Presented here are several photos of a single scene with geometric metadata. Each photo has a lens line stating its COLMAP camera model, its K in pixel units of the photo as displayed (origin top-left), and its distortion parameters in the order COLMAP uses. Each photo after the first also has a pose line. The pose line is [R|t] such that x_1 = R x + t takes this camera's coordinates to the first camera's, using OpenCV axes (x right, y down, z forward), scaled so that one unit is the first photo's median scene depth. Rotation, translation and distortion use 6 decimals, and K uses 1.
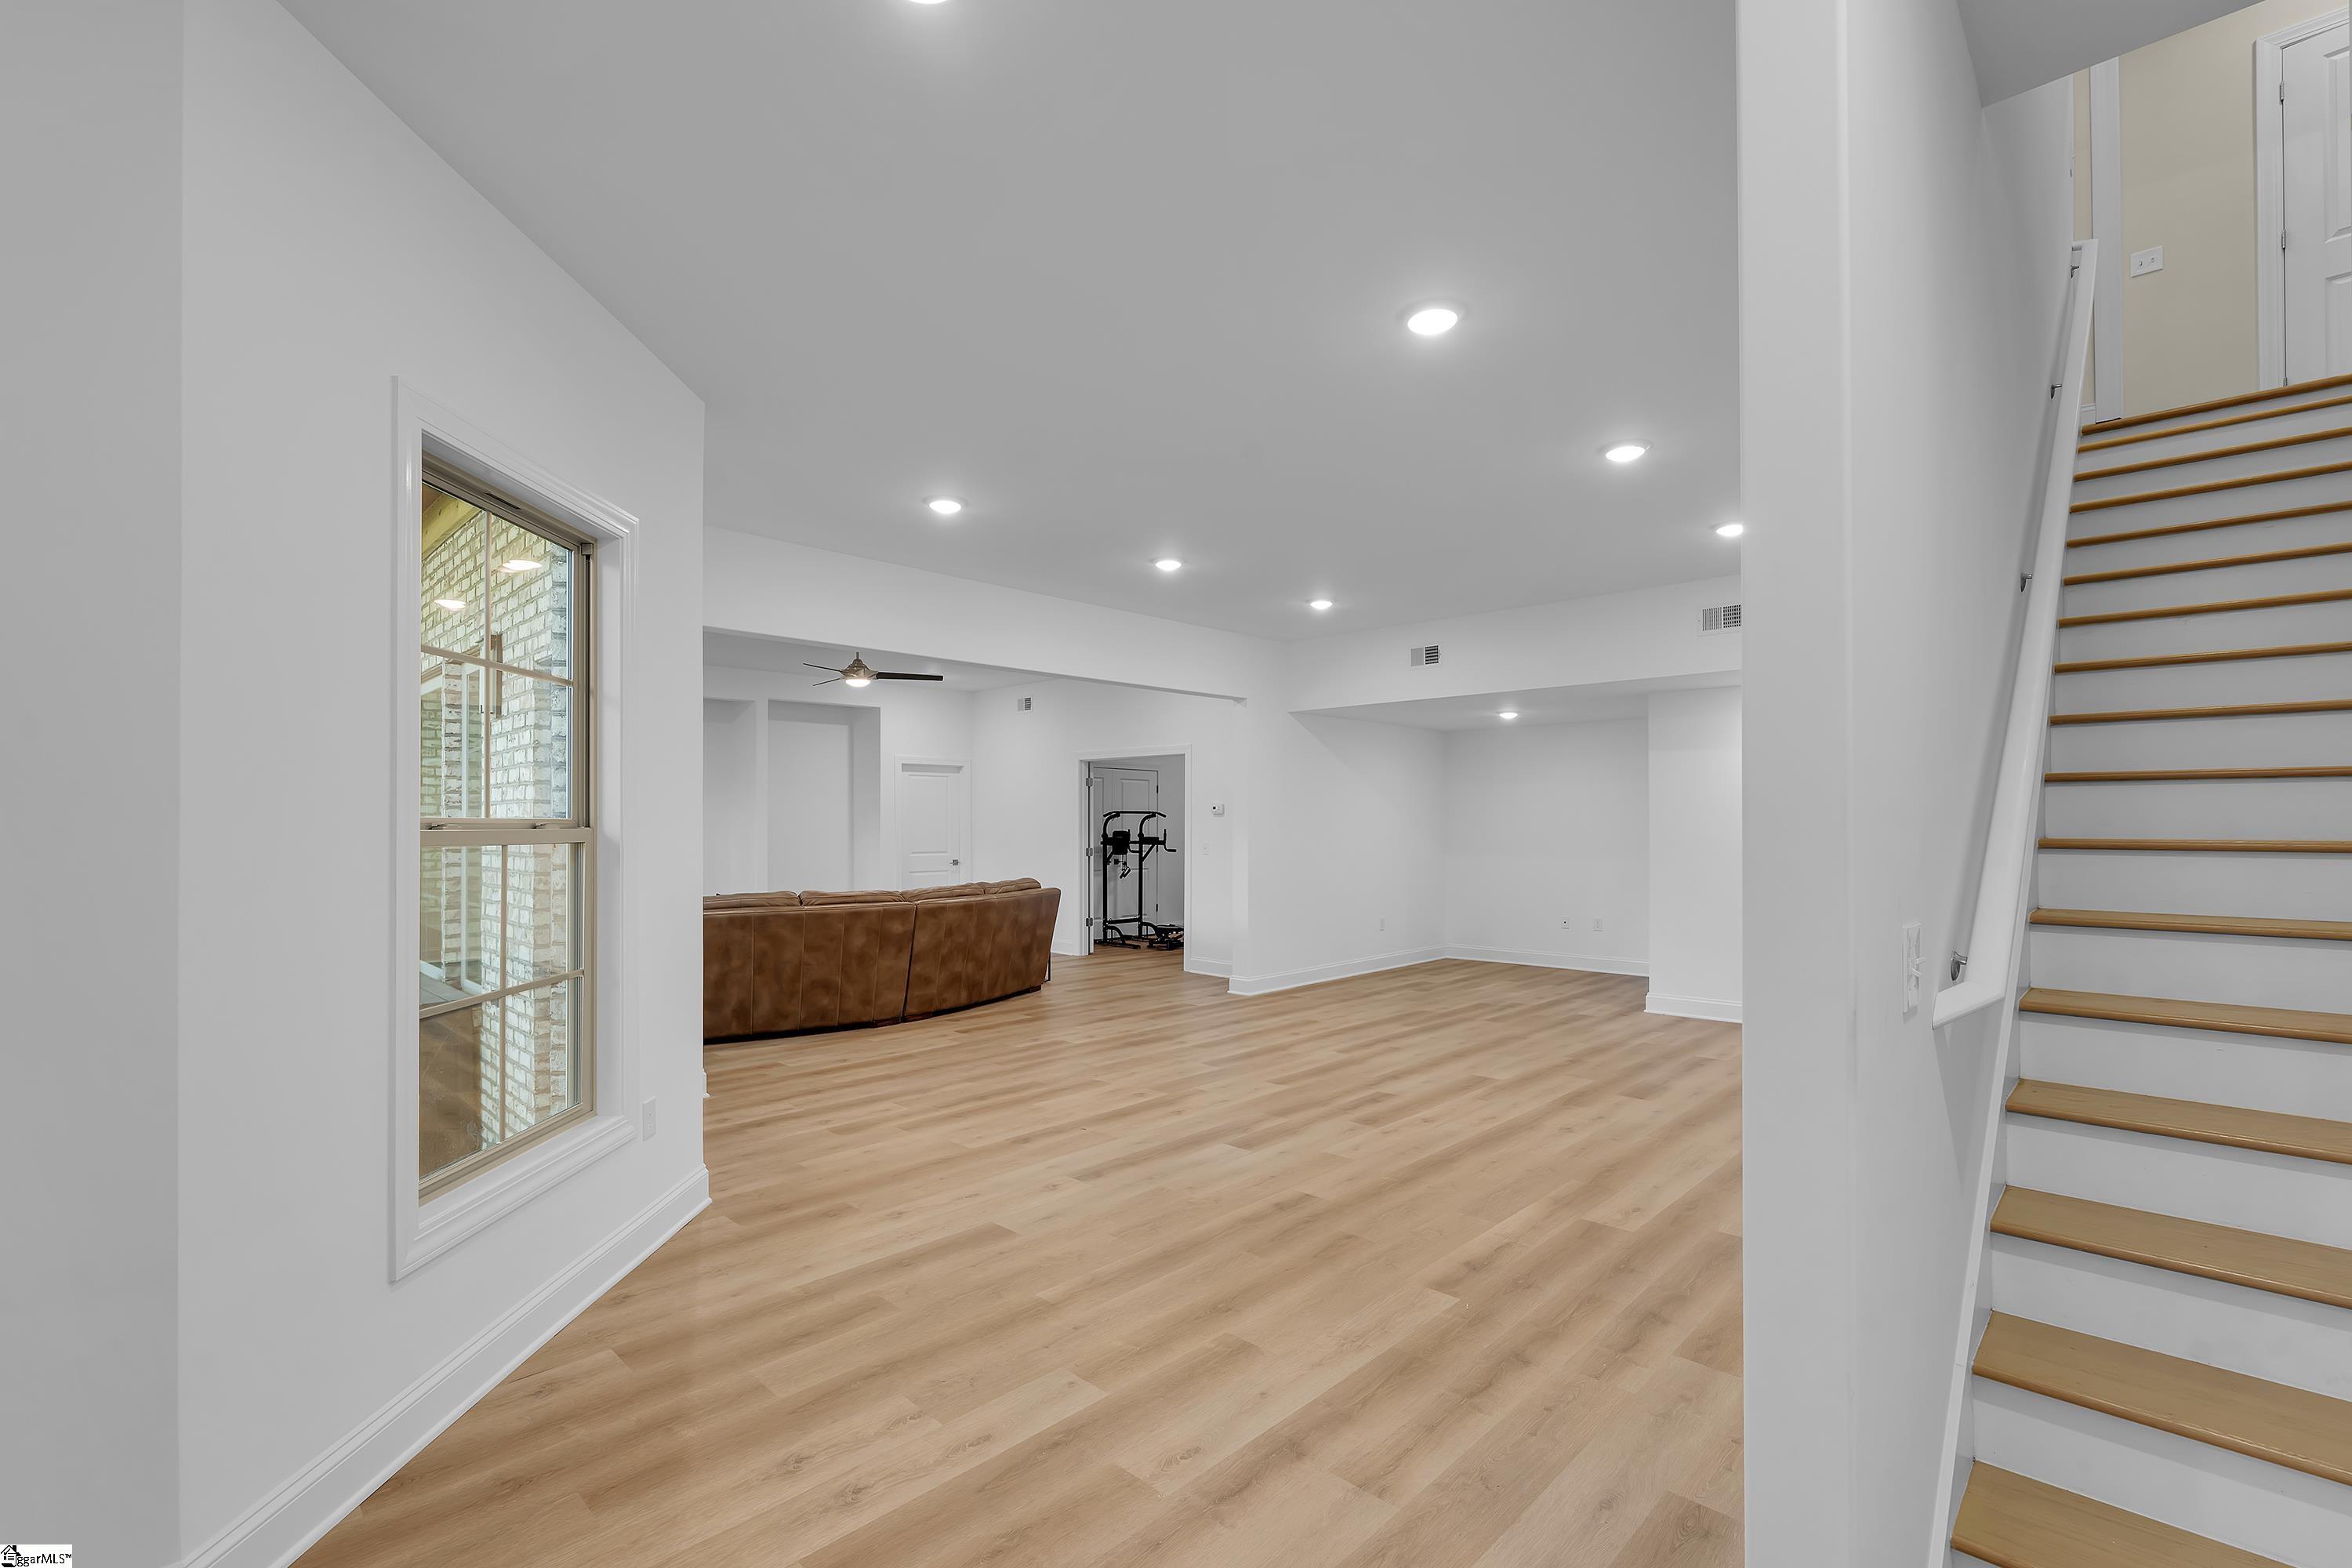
lens RADIAL K [[1047.5, 0, 1178.1], [0, 1047.5, 793.4], [0, 0, 1]] dist [-0.004112, -0.001128]
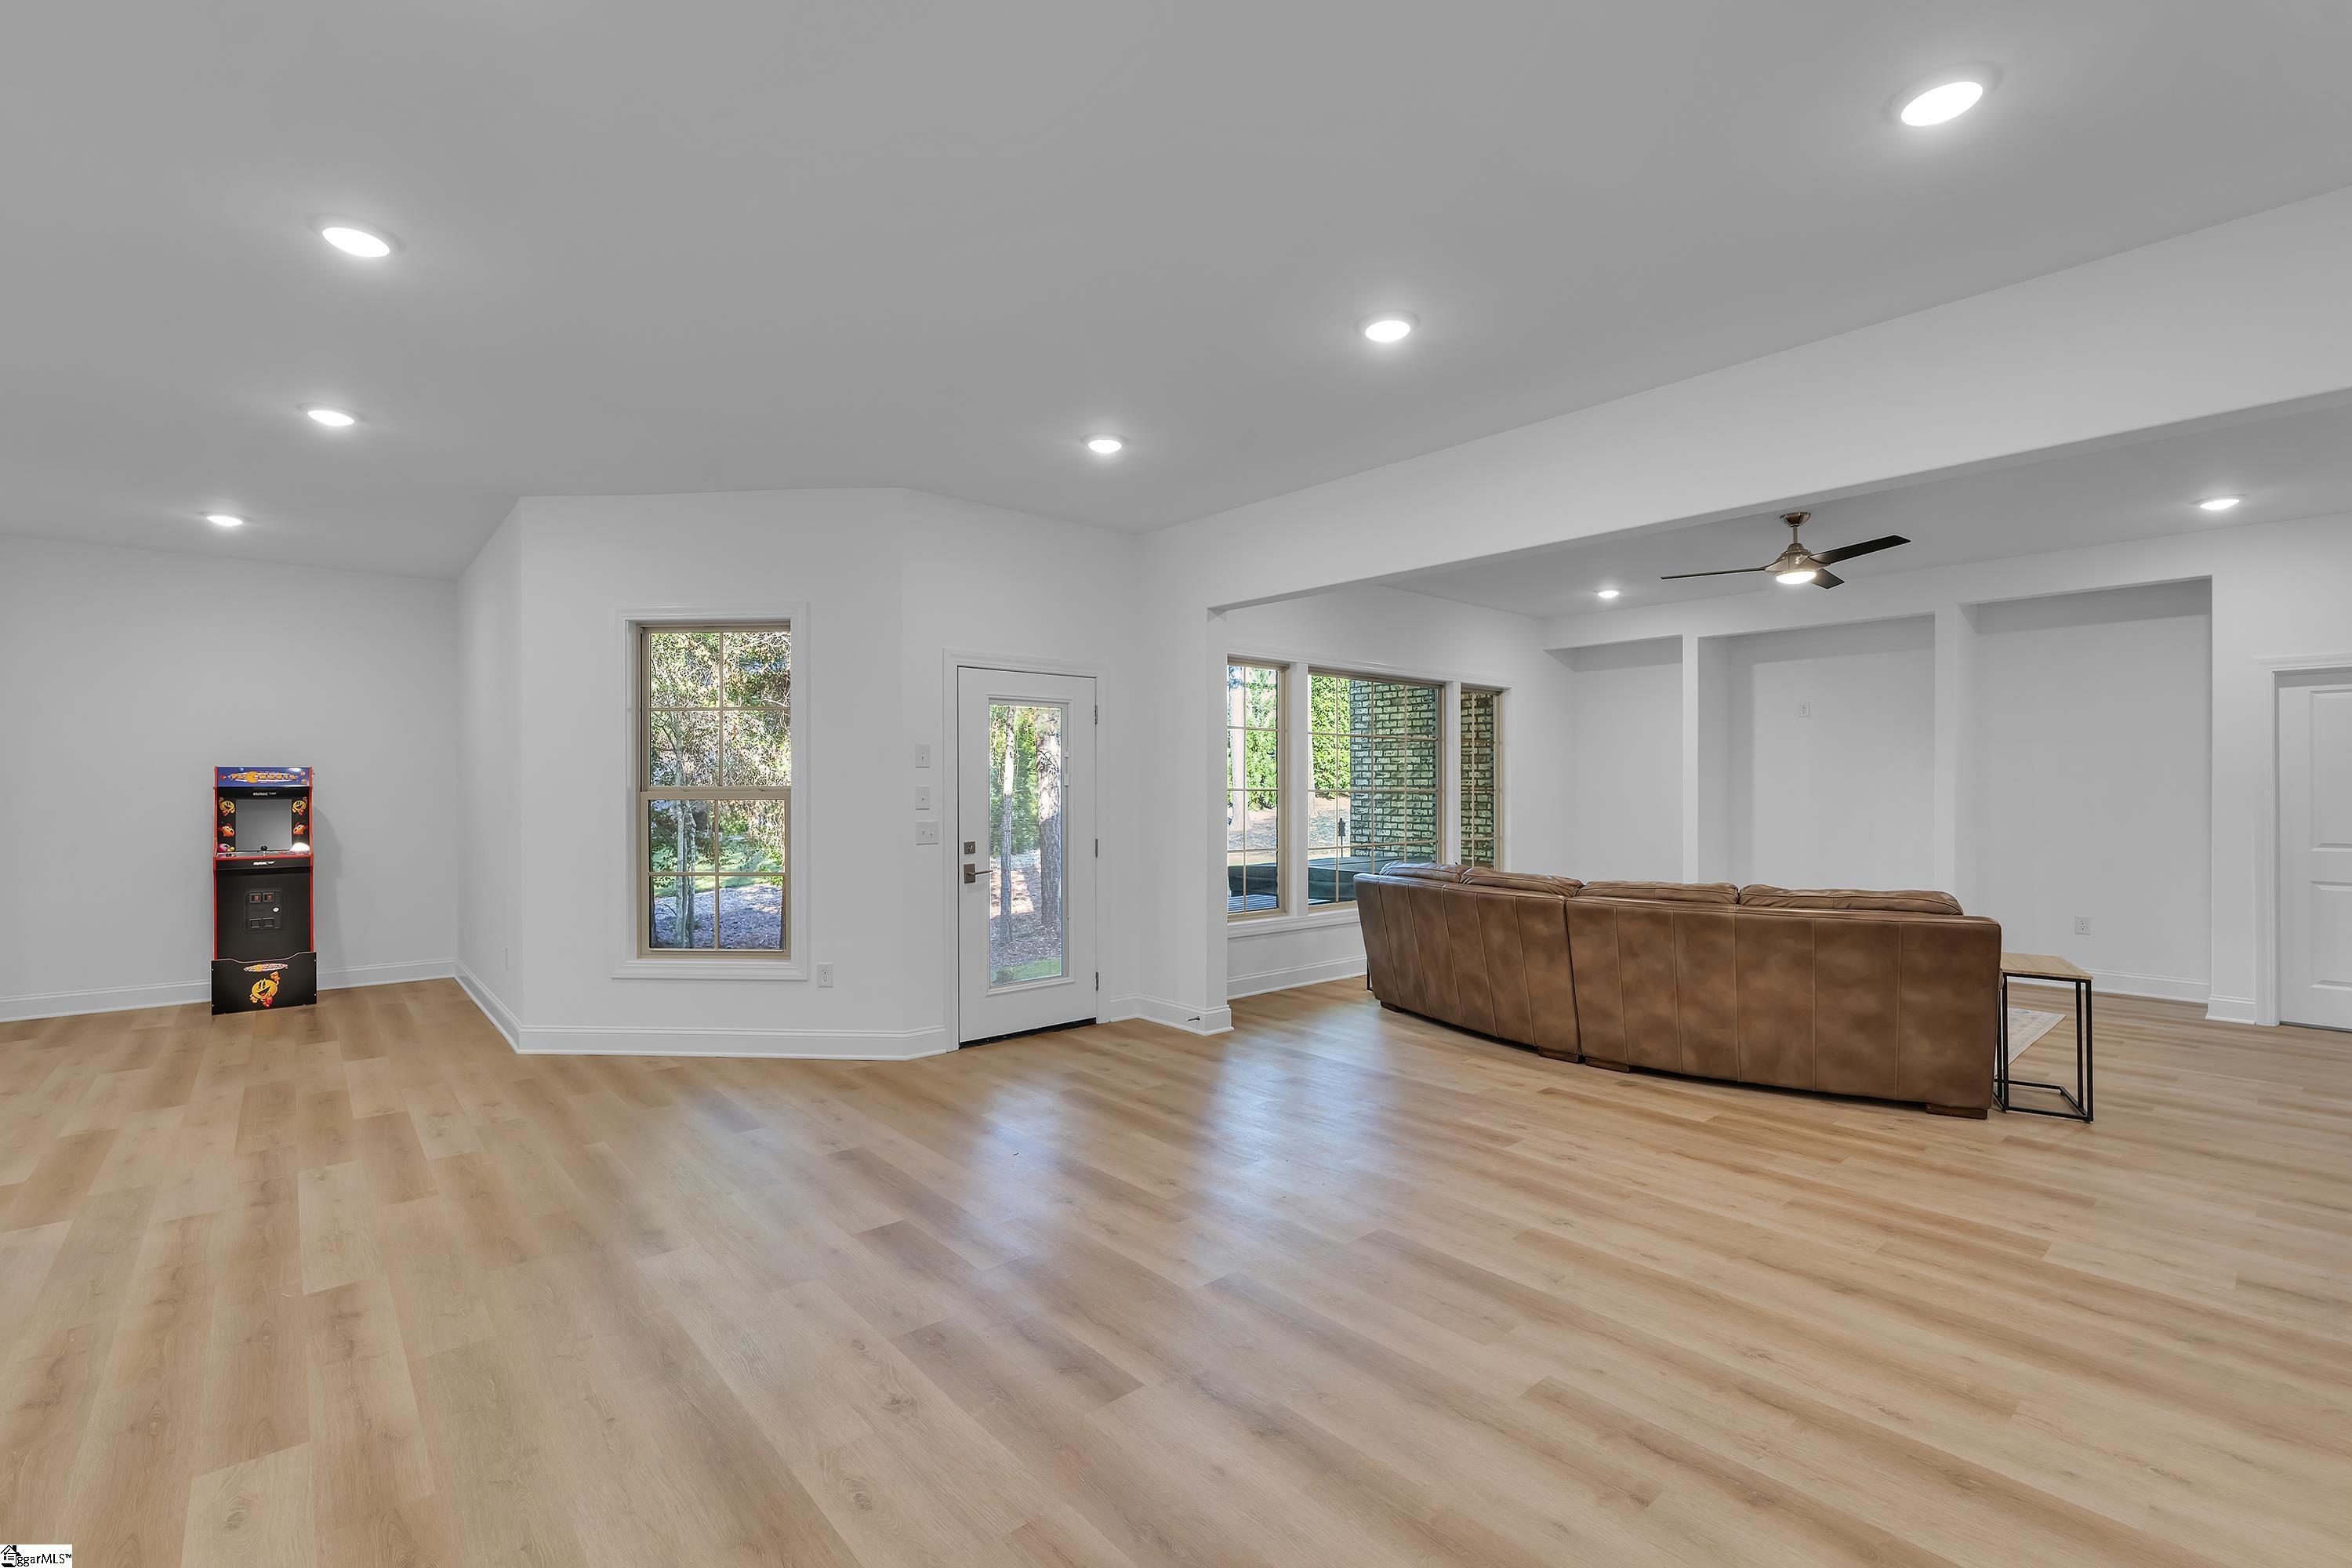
lens RADIAL K [[1047.5, 0, 1189.9], [0, 1047.5, 777.6], [0, 0, 1]] dist [-0.004112, -0.001128]
pose [[-0.097811, -0.009350, -0.995161, 0.484785], [0.029788, 0.999480, -0.012319, 0.023406], [0.994759, -0.030848, -0.097482, 0.815610]]
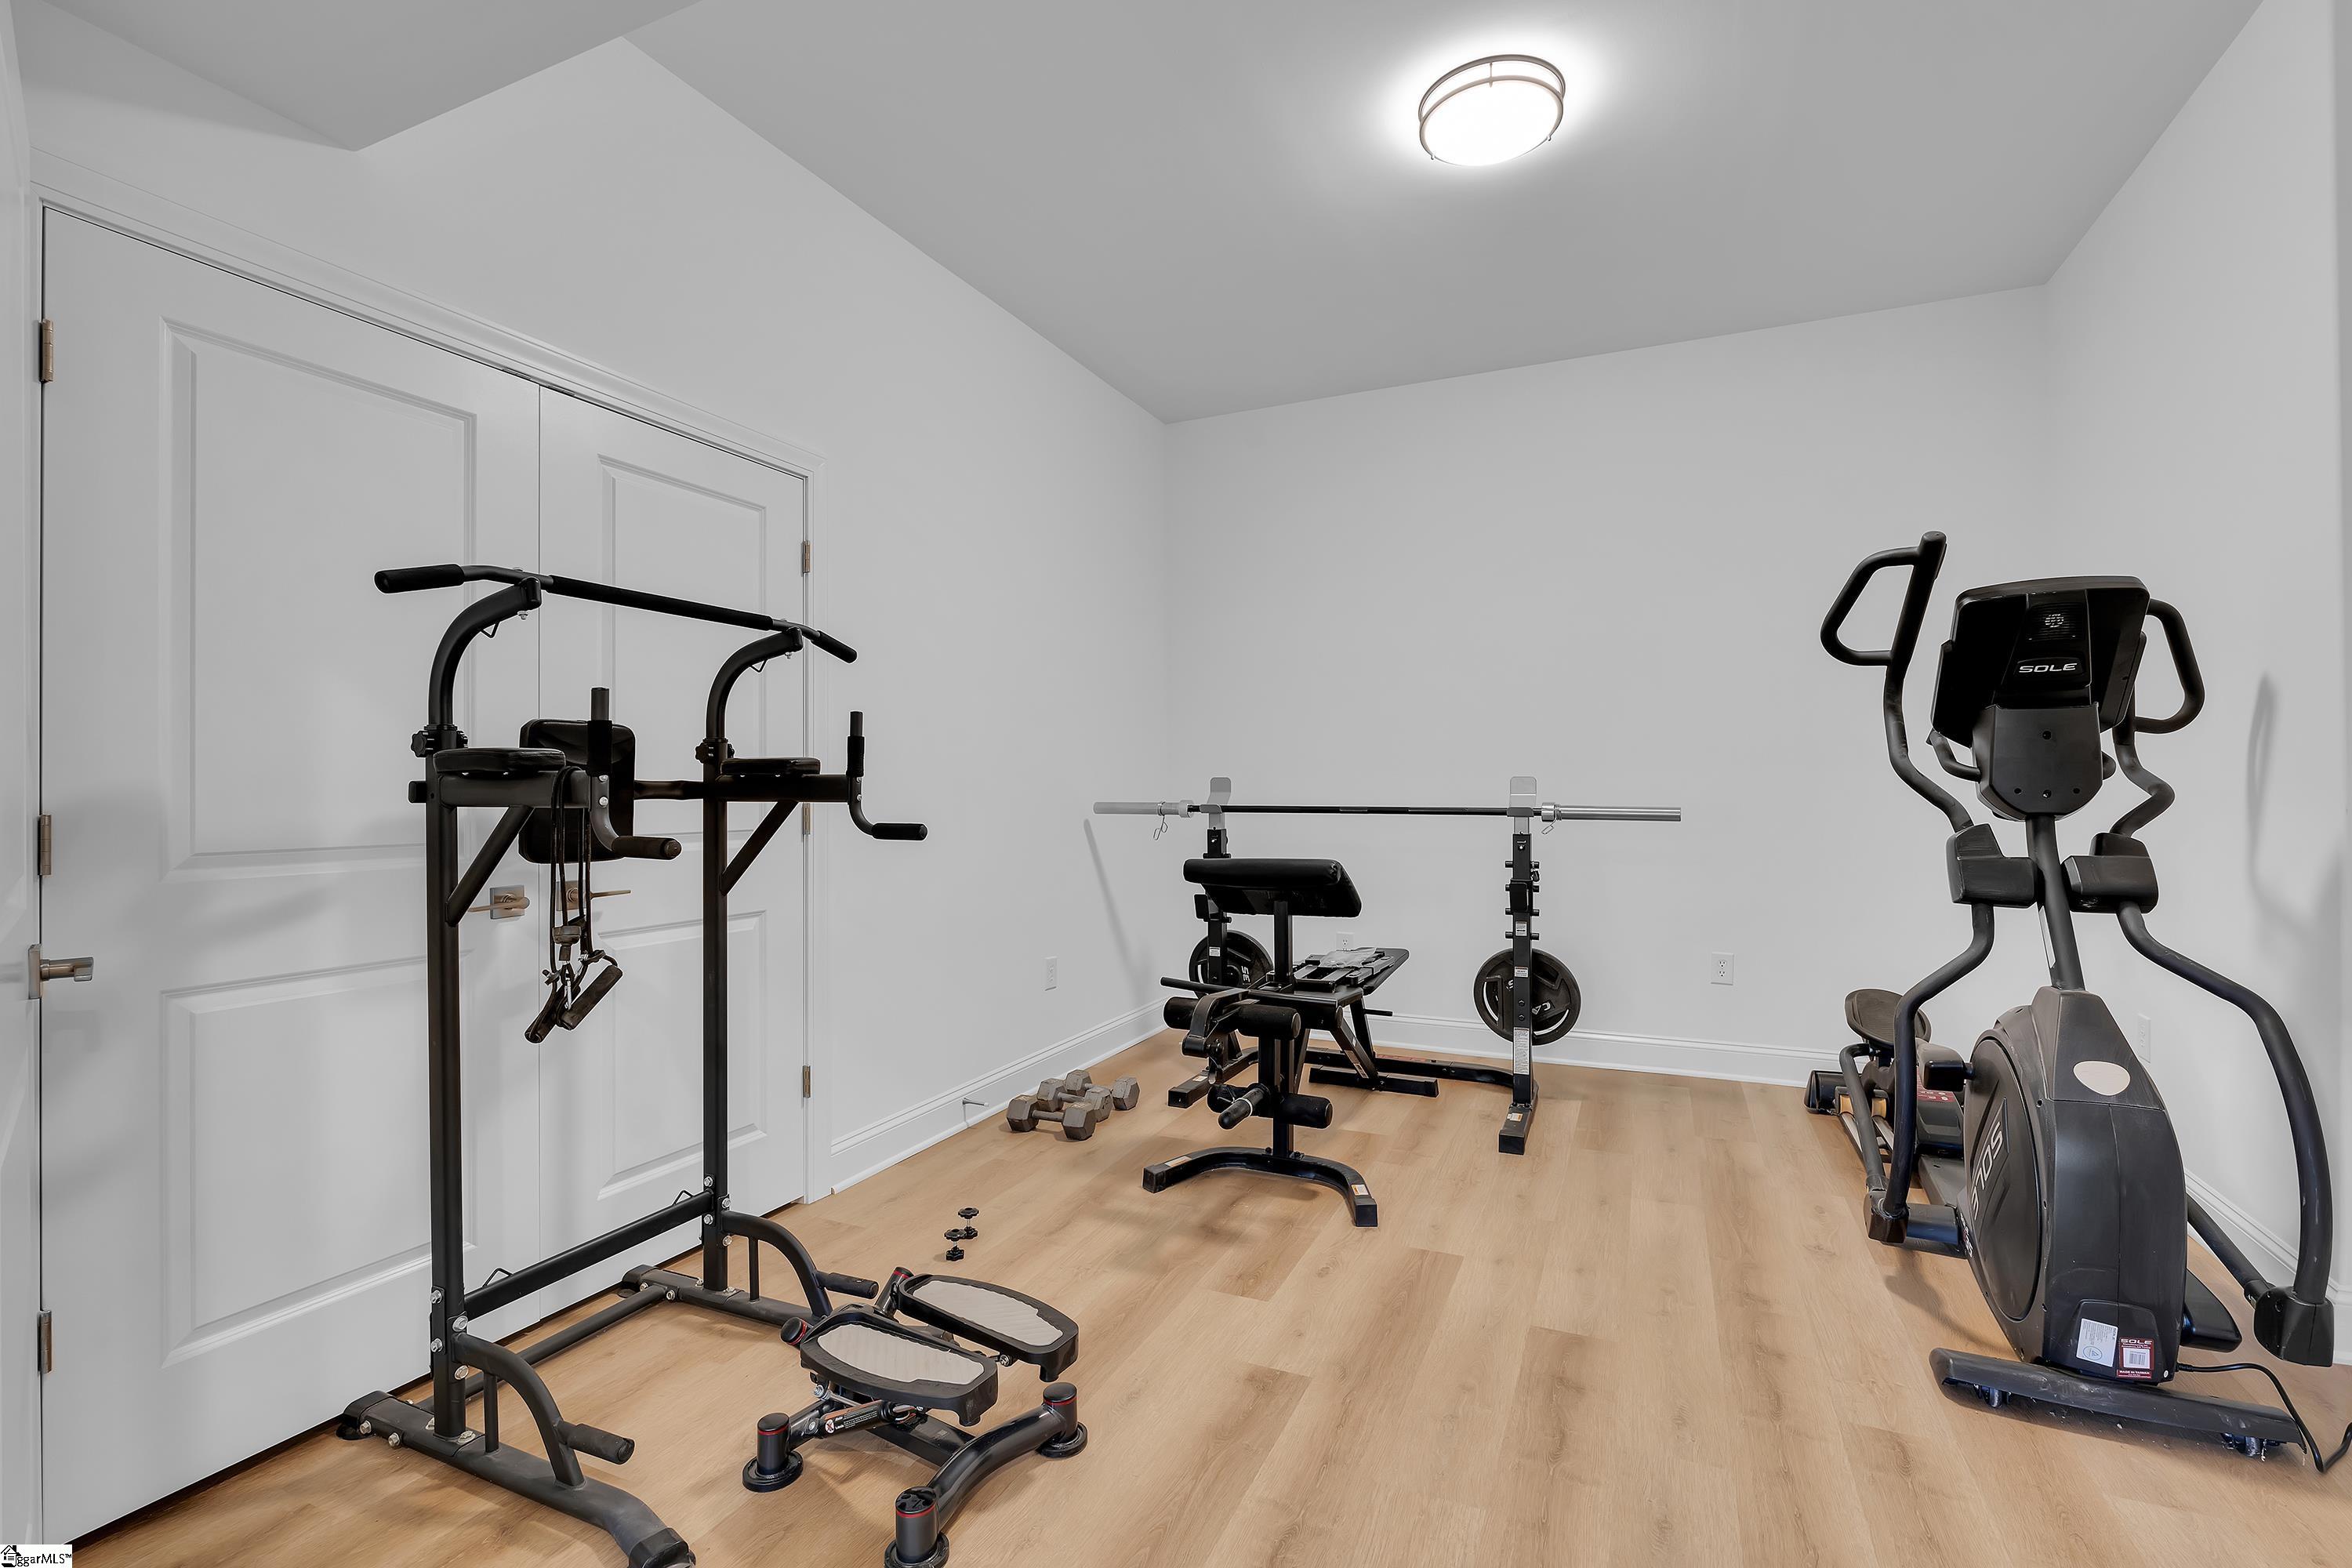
lens RADIAL K [[1047.5, 0, 1186.6], [0, 1047.5, 791.5], [0, 0, 1]] dist [-0.004112, -0.001128]
pose [[0.938742, -0.004454, 0.344591, -0.036458], [-0.002576, 0.999798, 0.019939, 0.075562], [-0.344610, -0.019605, 0.938541, 1.396579]]
